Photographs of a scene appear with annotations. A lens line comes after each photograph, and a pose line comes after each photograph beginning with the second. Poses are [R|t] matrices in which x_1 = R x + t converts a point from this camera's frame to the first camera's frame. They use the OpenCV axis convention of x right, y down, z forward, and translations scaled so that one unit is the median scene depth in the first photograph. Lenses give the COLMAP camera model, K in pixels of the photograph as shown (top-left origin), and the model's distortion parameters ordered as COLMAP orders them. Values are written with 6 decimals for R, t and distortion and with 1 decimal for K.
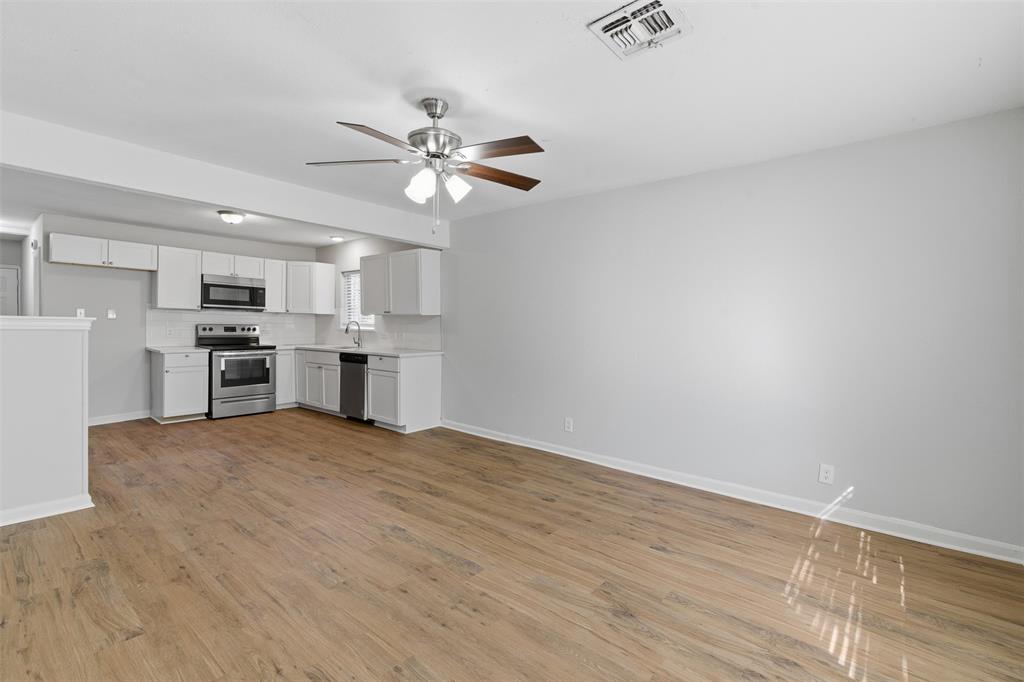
lens RADIAL K [[457.4, 0, 509.9], [0, 457.4, 328.4], [0, 0, 1]] dist [0.000397, 0.000152]
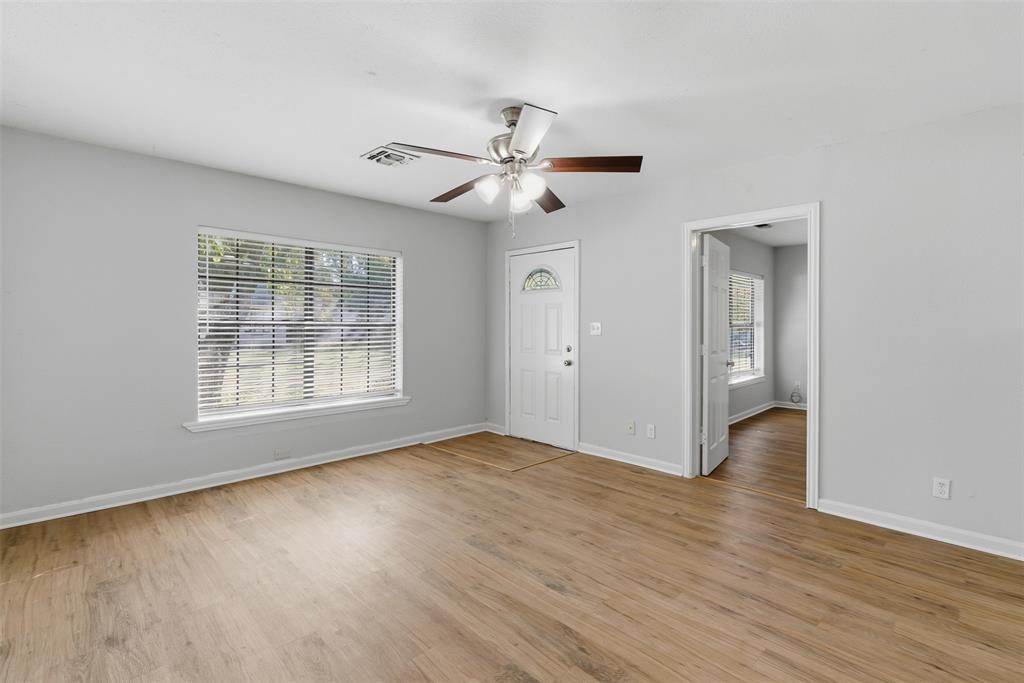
lens RADIAL K [[457.4, 0, 509.9], [0, 457.4, 328.9], [0, 0, 1]] dist [0.000397, 0.000152]
pose [[-0.995267, -0.018850, 0.095328, -0.252648], [-0.018083, 0.999797, 0.008906, -0.016242], [-0.095477, 0.007140, -0.995406, 1.951072]]
